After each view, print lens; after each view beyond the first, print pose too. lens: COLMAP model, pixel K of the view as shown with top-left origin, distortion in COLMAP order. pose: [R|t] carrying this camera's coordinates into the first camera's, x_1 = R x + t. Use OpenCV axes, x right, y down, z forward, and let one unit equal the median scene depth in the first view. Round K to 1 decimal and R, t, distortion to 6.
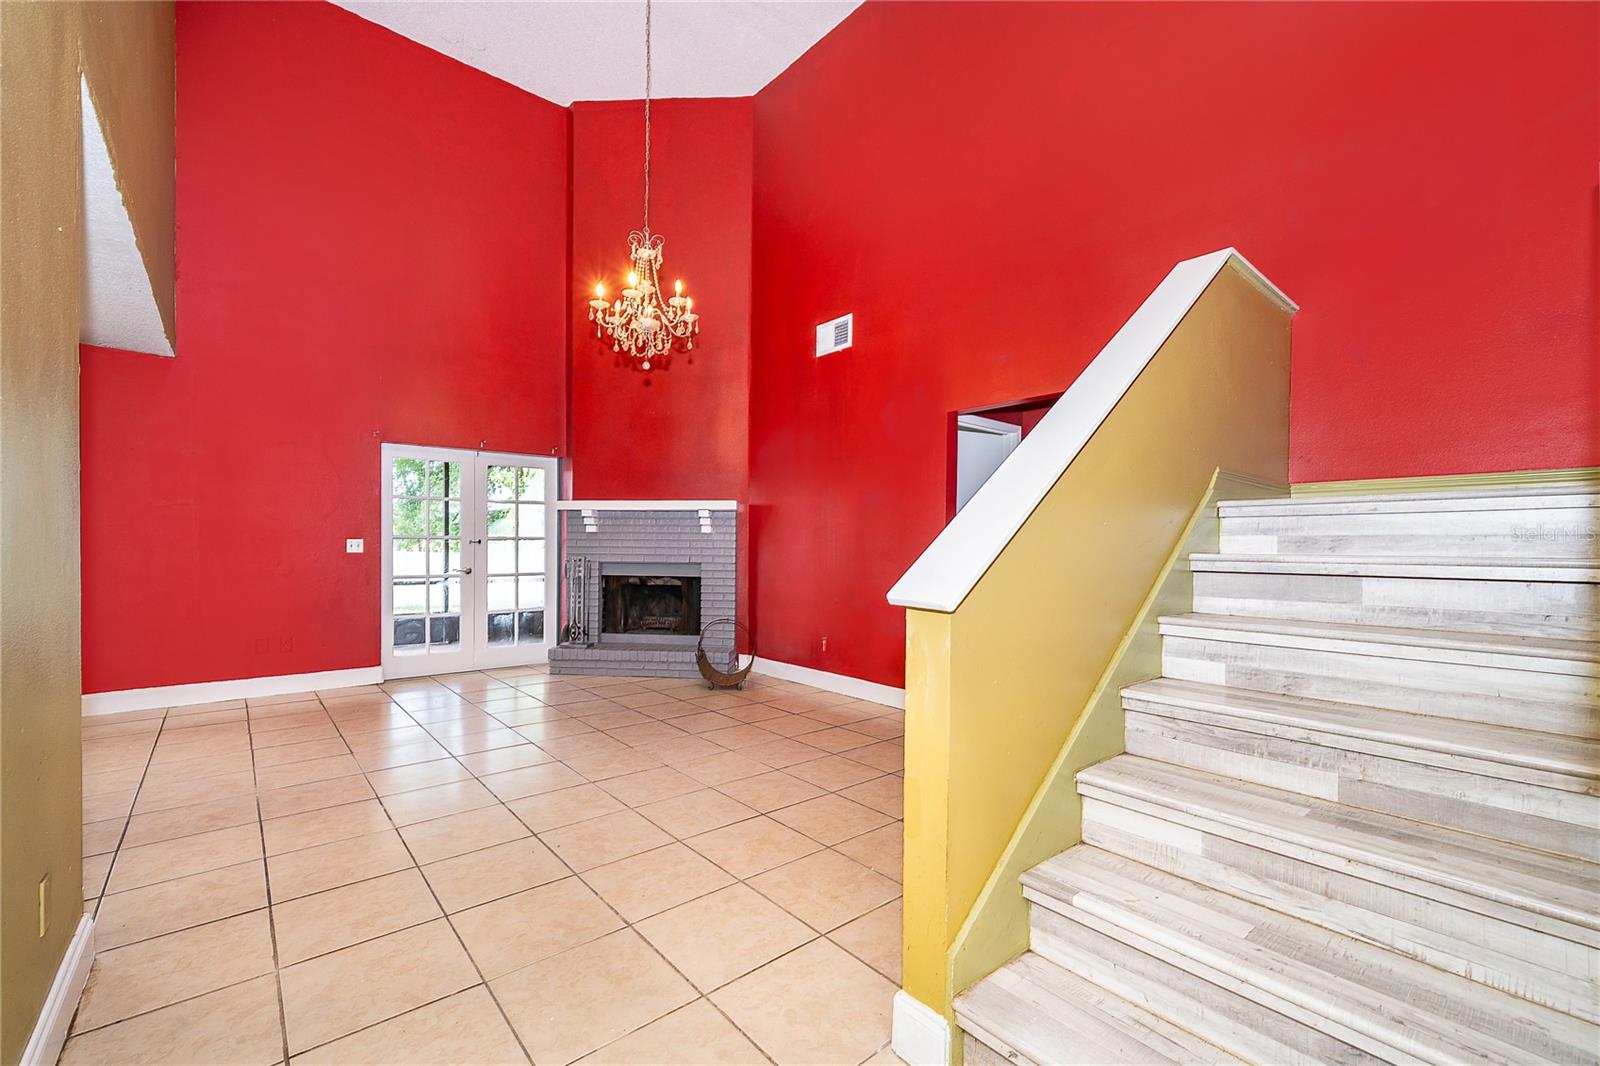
lens RADIAL K [[702.8, 0, 805.1], [0, 702.8, 561.0], [0, 0, 1]] dist [0.001926, 0.000186]
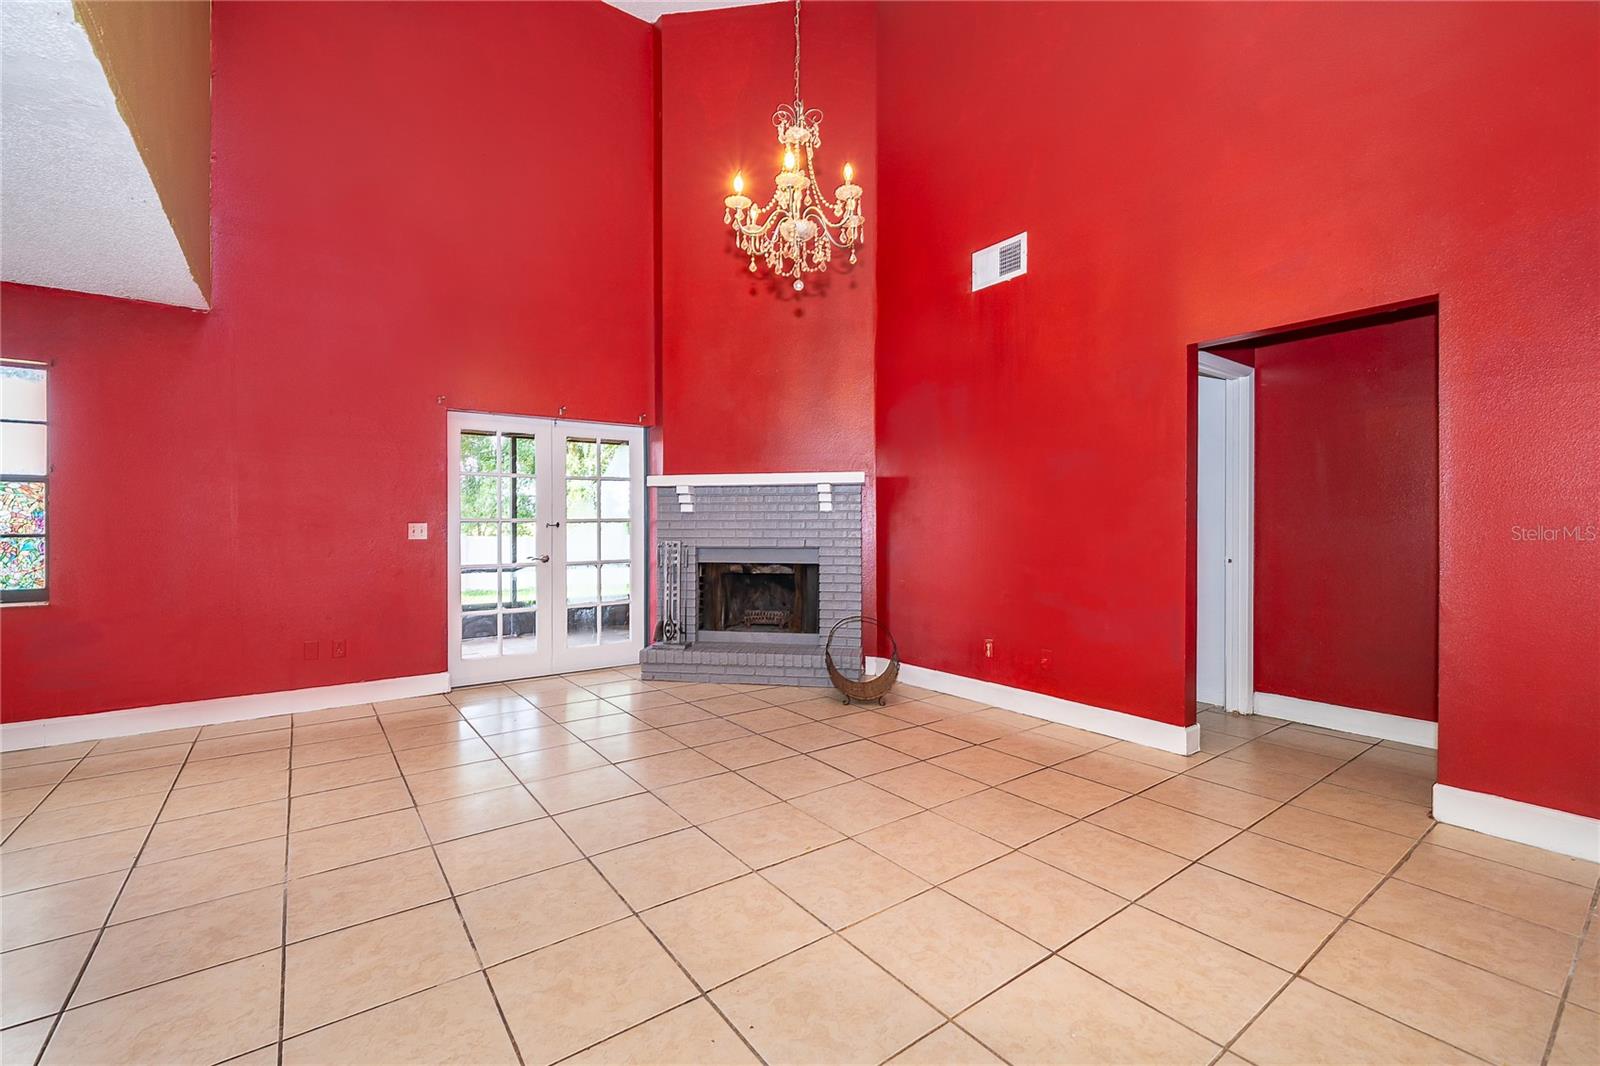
lens RADIAL K [[665.3, 0, 800.0], [0, 665.3, 533.0], [0, 0, 1]] dist [0.002012, 0.000135]
pose [[0.998934, -0.010096, -0.045034, -0.134501], [0.009577, 0.999885, -0.011721, -0.005118], [0.045147, 0.011278, 0.998917, 0.205719]]
